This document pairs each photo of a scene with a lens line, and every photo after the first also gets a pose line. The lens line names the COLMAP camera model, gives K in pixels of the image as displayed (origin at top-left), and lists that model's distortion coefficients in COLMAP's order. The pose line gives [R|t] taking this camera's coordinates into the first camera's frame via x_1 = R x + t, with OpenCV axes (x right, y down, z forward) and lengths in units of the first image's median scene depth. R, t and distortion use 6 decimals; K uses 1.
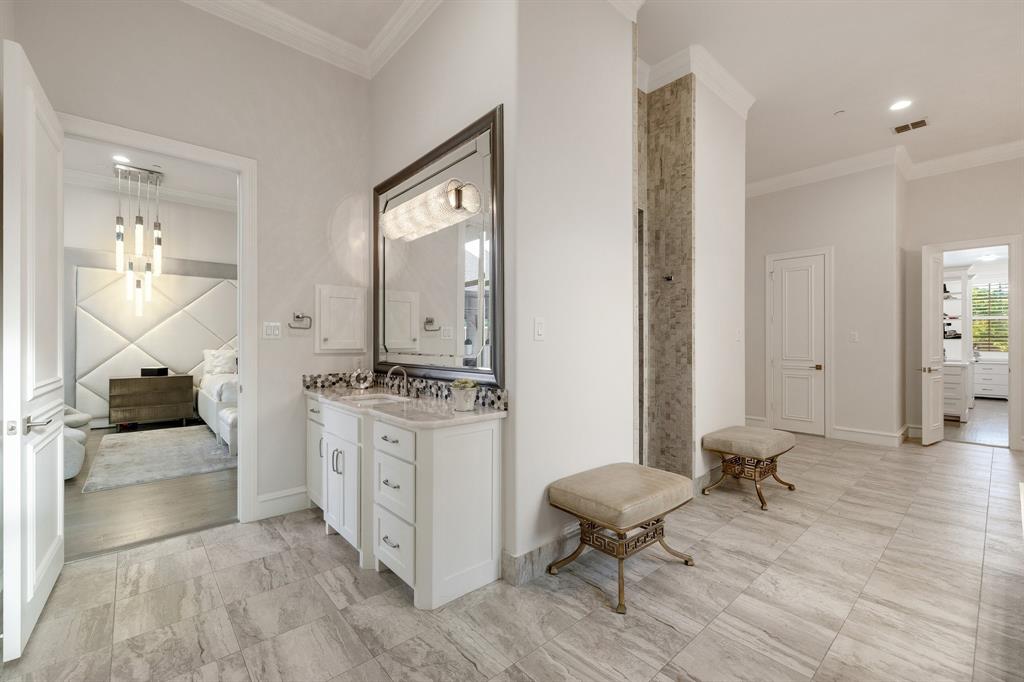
lens RADIAL K [[437.3, 0, 506.0], [0, 437.3, 340.0], [0, 0, 1]] dist [0.002422, 0.000166]
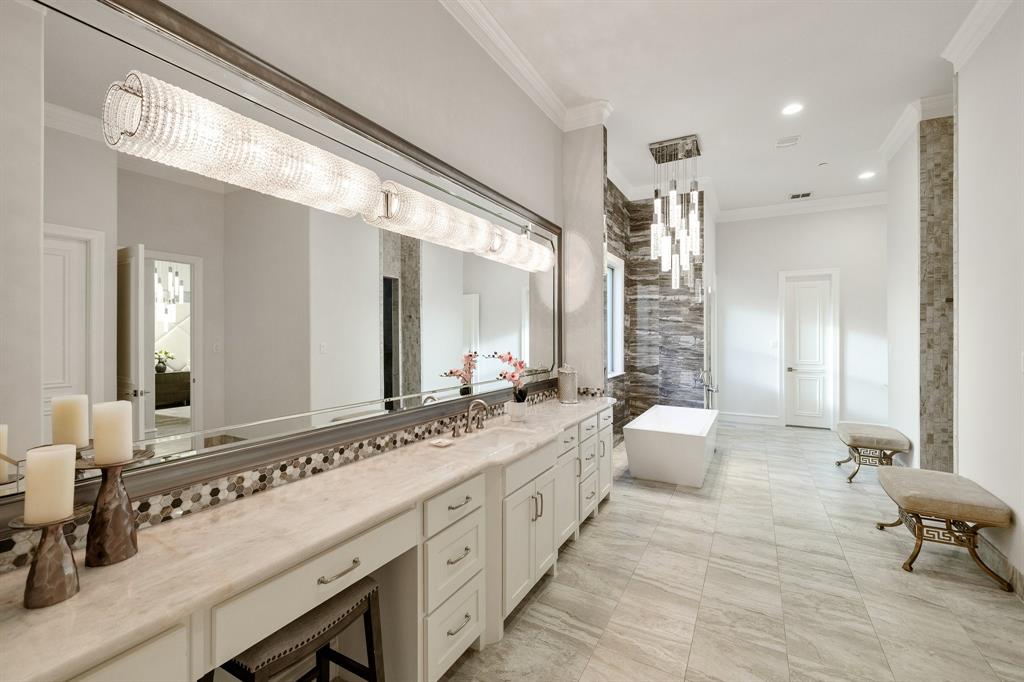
lens RADIAL K [[437.3, 0, 515.8], [0, 437.3, 339.2], [0, 0, 1]] dist [0.002422, 0.000166]
pose [[-0.940516, -0.006999, -0.339678, 2.584417], [-0.006562, 0.999976, -0.002434, -0.064369], [0.339687, -0.000060, -0.940539, 2.490563]]
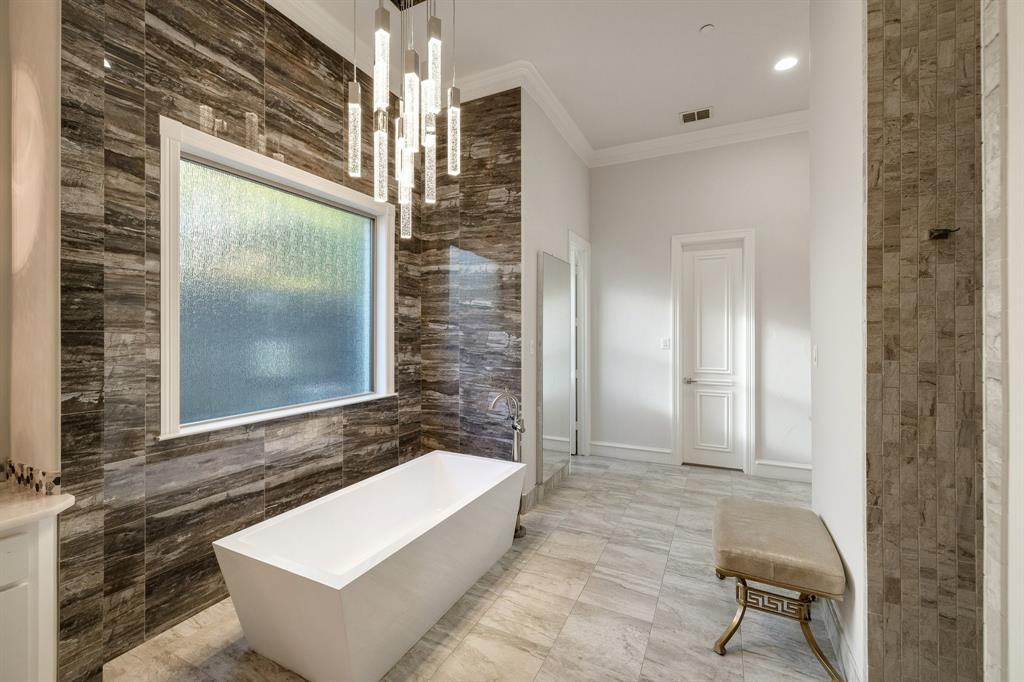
lens RADIAL K [[437.3, 0, 510.7], [0, 437.3, 336.7], [0, 0, 1]] dist [0.002422, 0.000166]
pose [[-0.920763, -0.004645, -0.390095, 1.227681], [-0.004002, 0.999989, -0.002462, -0.075430], [0.390102, -0.000706, -0.920771, 1.793786]]
